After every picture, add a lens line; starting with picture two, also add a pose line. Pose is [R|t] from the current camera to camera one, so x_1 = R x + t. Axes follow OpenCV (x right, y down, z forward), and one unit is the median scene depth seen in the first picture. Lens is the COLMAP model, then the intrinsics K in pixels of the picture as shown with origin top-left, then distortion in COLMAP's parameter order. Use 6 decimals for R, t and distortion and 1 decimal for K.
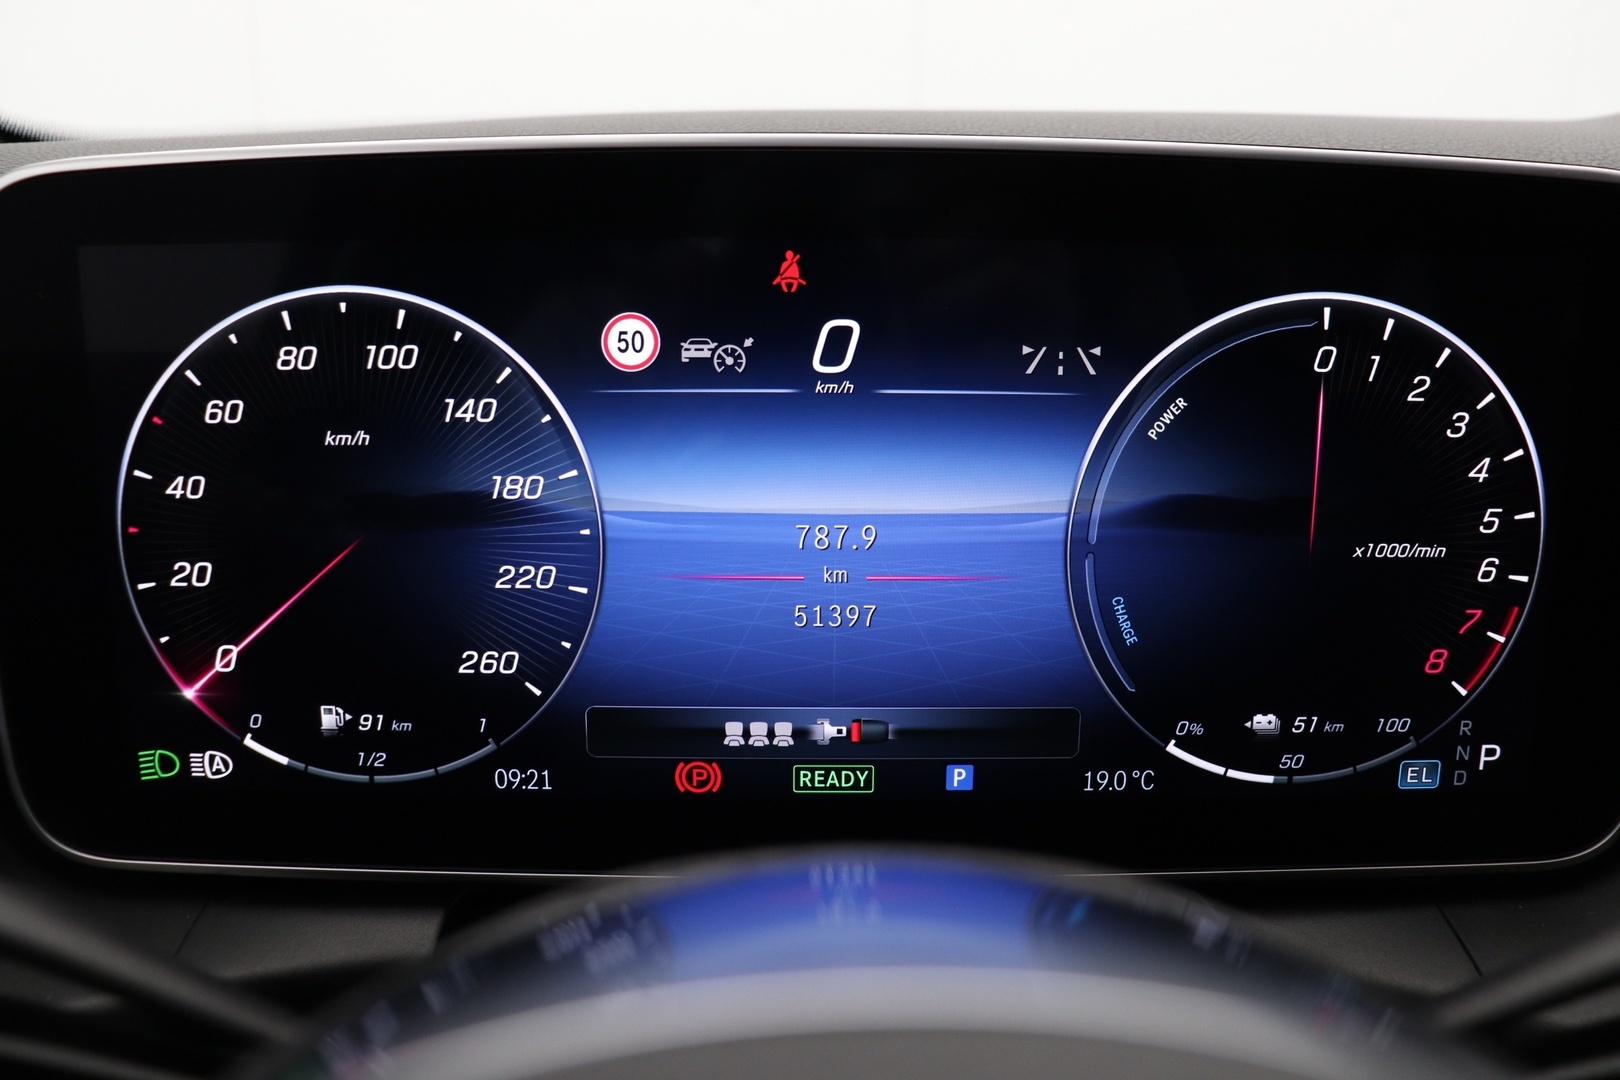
lens RADIAL K [[1273.3, 0, 815.7], [0, 1273.3, 559.7], [0, 0, 1]] dist [-0.169381, 0.115182]
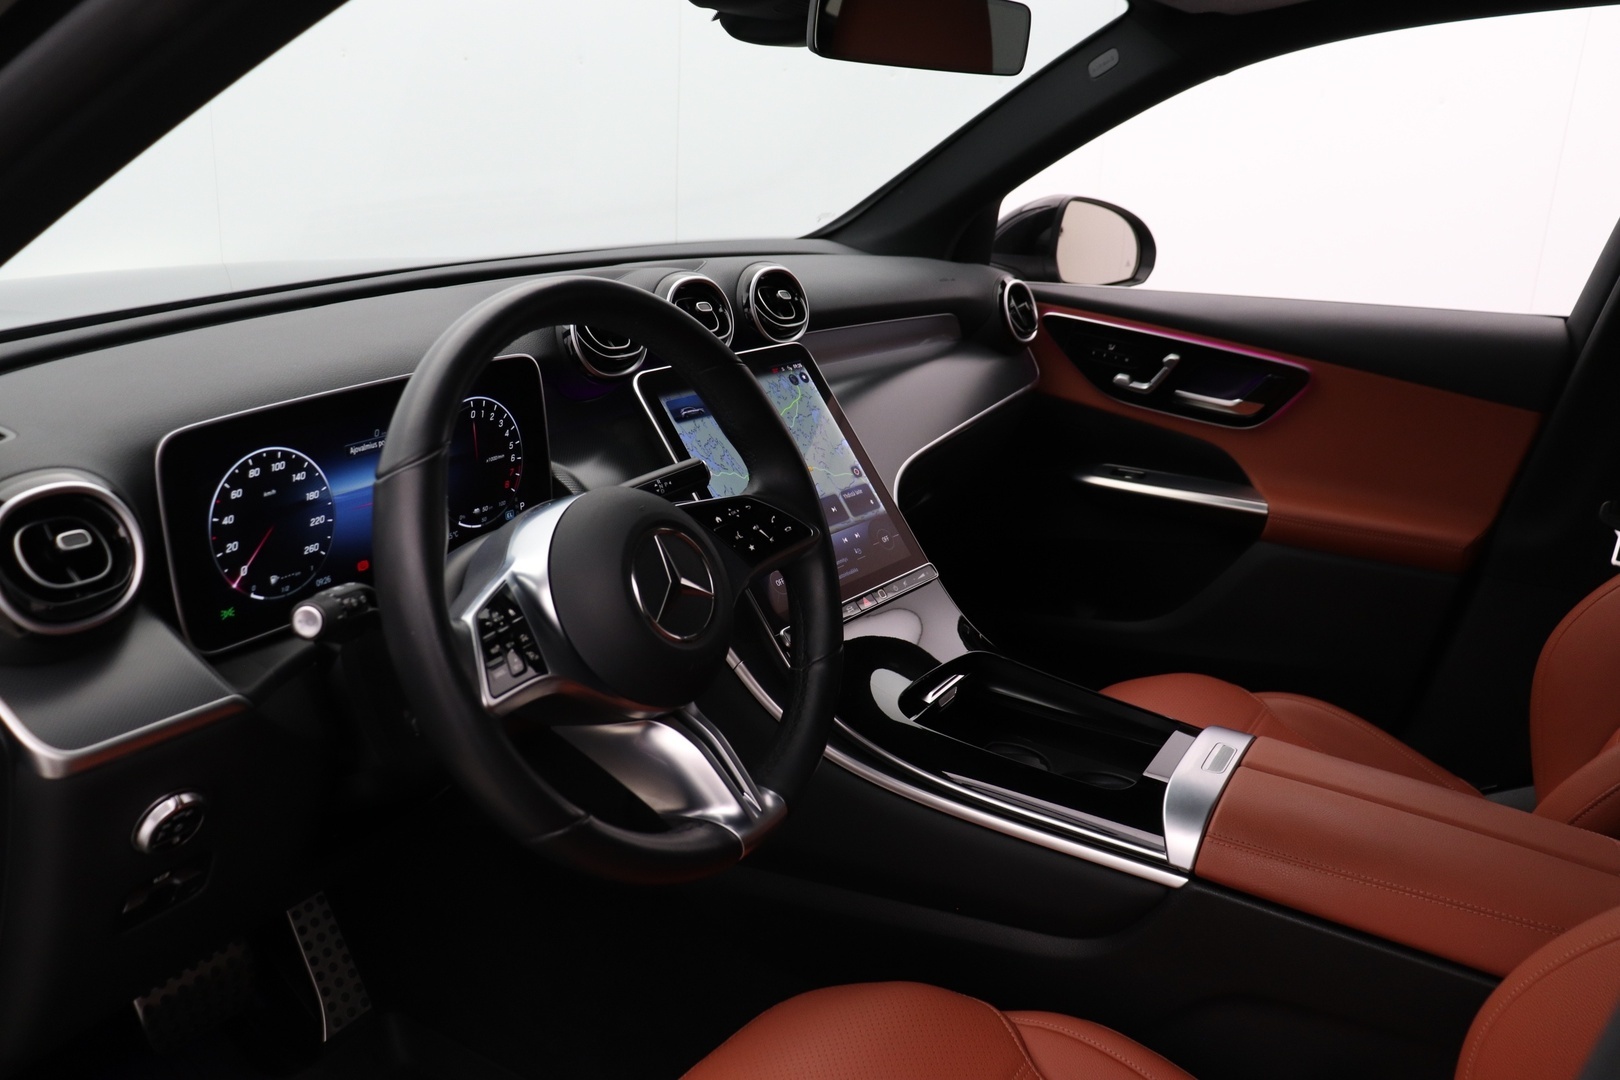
lens RADIAL K [[1273.3, 0, 815.7], [0, 1273.3, 559.7], [0, 0, 1]] dist [-0.169381, 0.115182]
pose [[0.506579, -0.273590, 0.817634, -2.357014], [0.195458, 0.960071, 0.200151, -0.298785], [-0.839746, 0.058421, 0.539827, -1.974060]]
